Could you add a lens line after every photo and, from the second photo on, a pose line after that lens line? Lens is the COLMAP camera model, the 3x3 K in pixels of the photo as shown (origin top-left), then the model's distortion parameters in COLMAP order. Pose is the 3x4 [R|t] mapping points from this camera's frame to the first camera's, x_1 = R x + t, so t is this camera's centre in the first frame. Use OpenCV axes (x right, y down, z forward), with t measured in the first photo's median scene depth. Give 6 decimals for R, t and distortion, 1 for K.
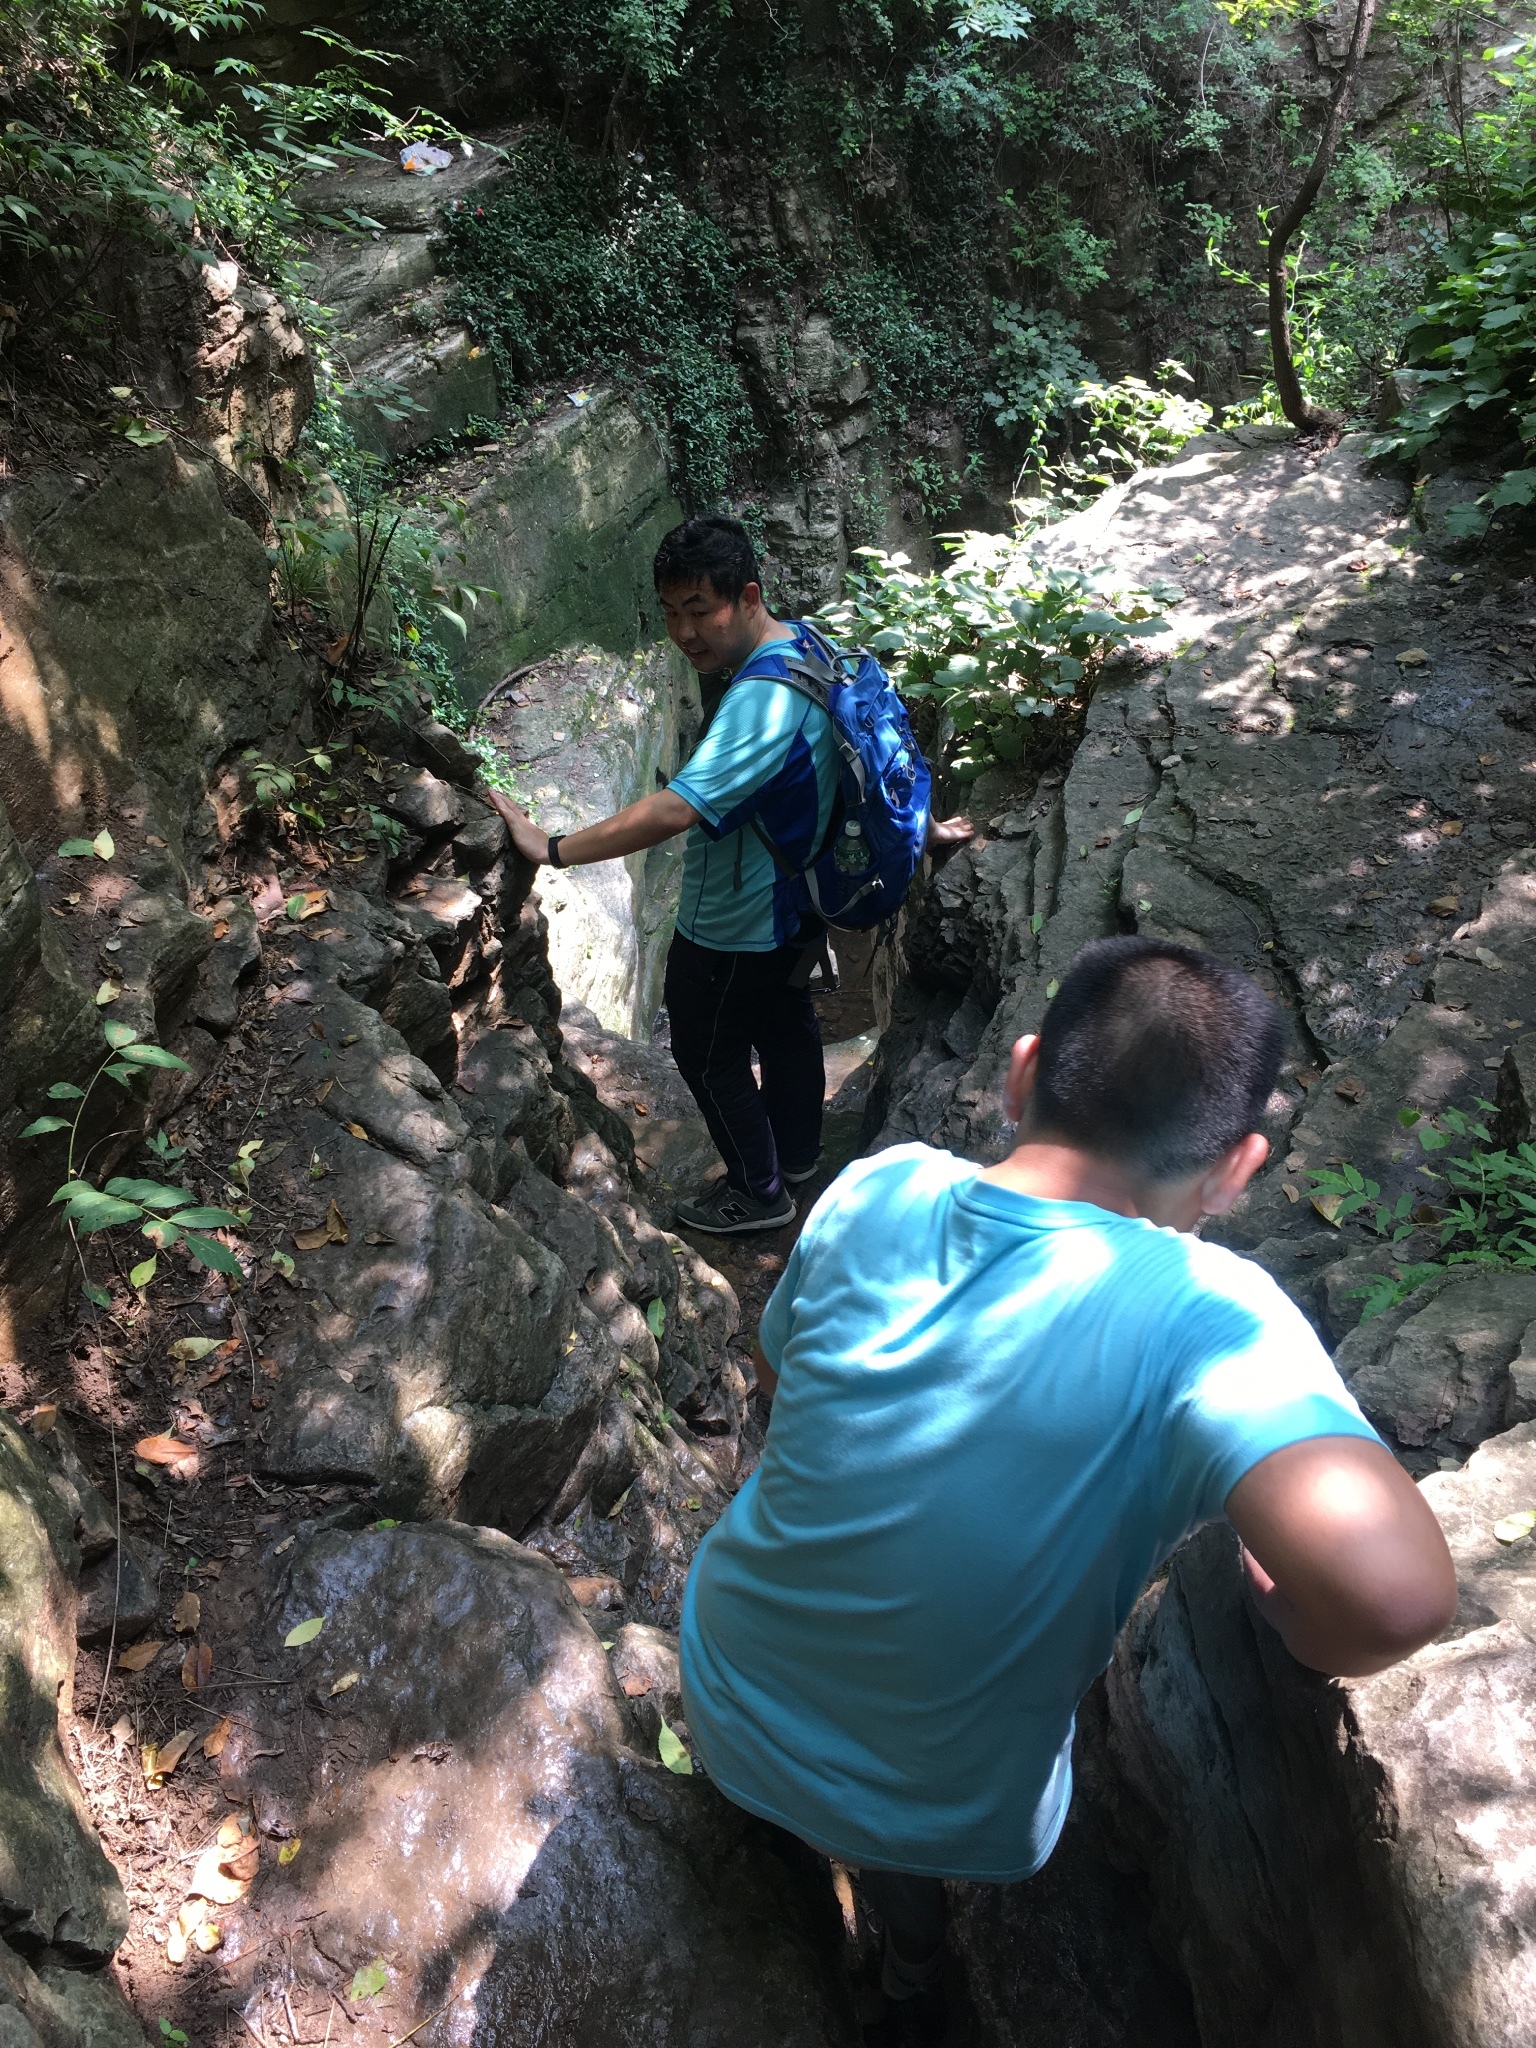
lens RADIAL K [[1740.2, 0, 768.2], [0, 1740.2, 1025.8], [0, 0, 1]] dist [0.067793, -0.076158]
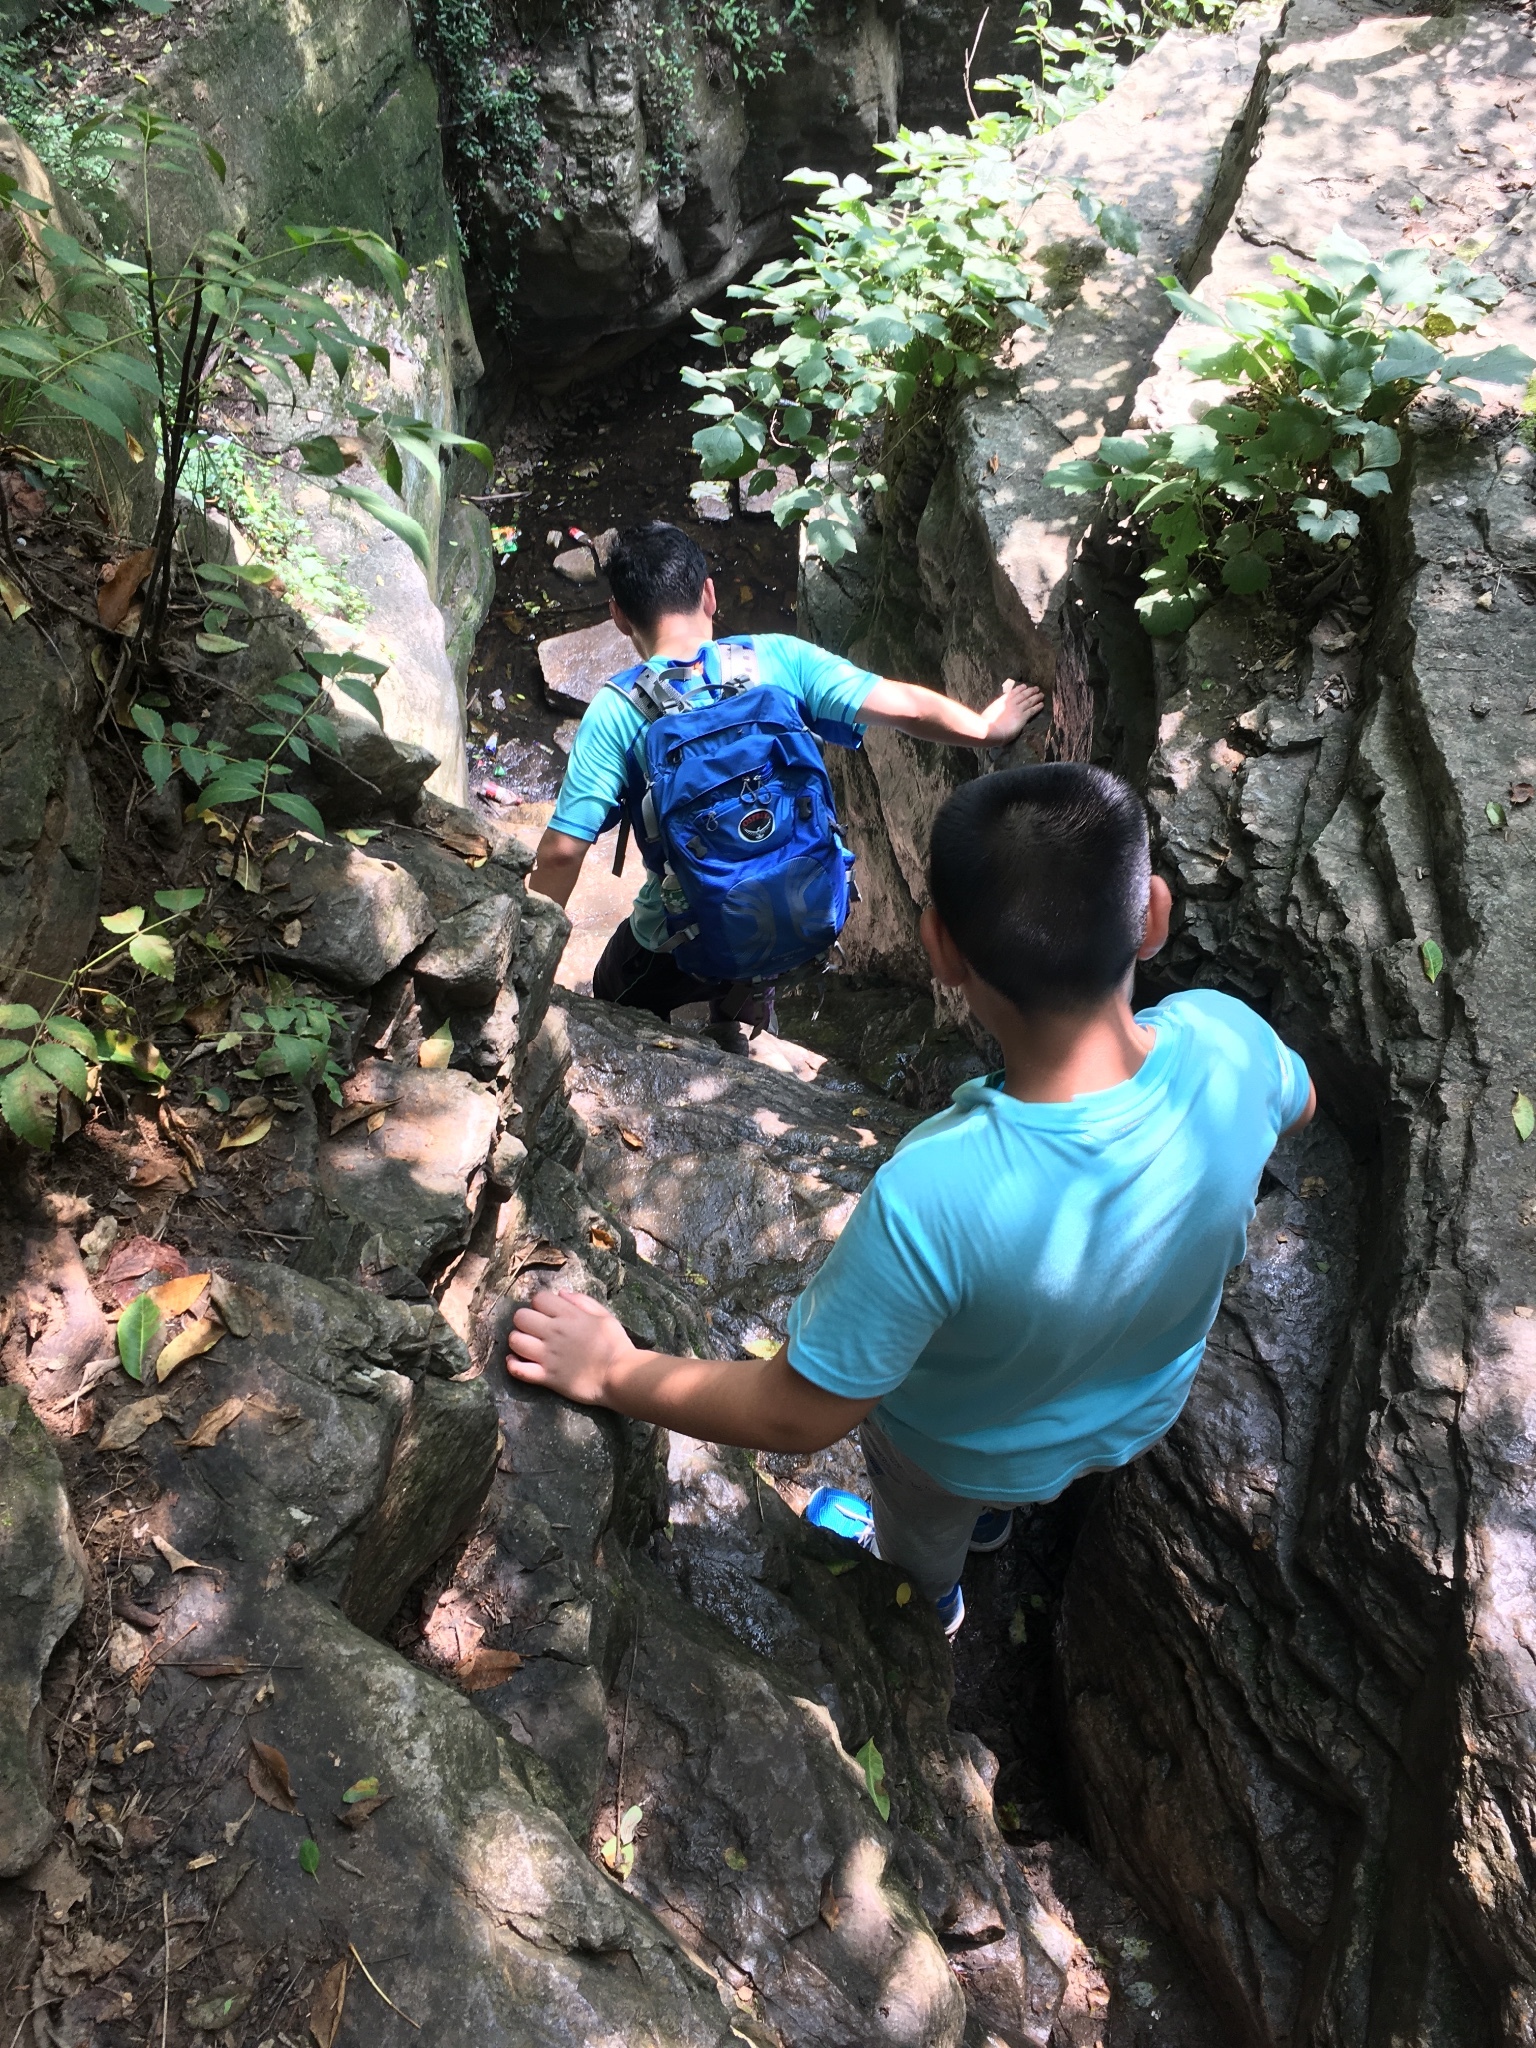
lens RADIAL K [[1740.2, 0, 767.1], [0, 1740.2, 1023.5], [0, 0, 1]] dist [0.067793, -0.076158]
pose [[0.987050, -0.088849, 0.133560, -0.051635], [0.057697, 0.973515, 0.221222, -0.066373], [-0.149678, -0.210651, 0.966034, 0.177257]]
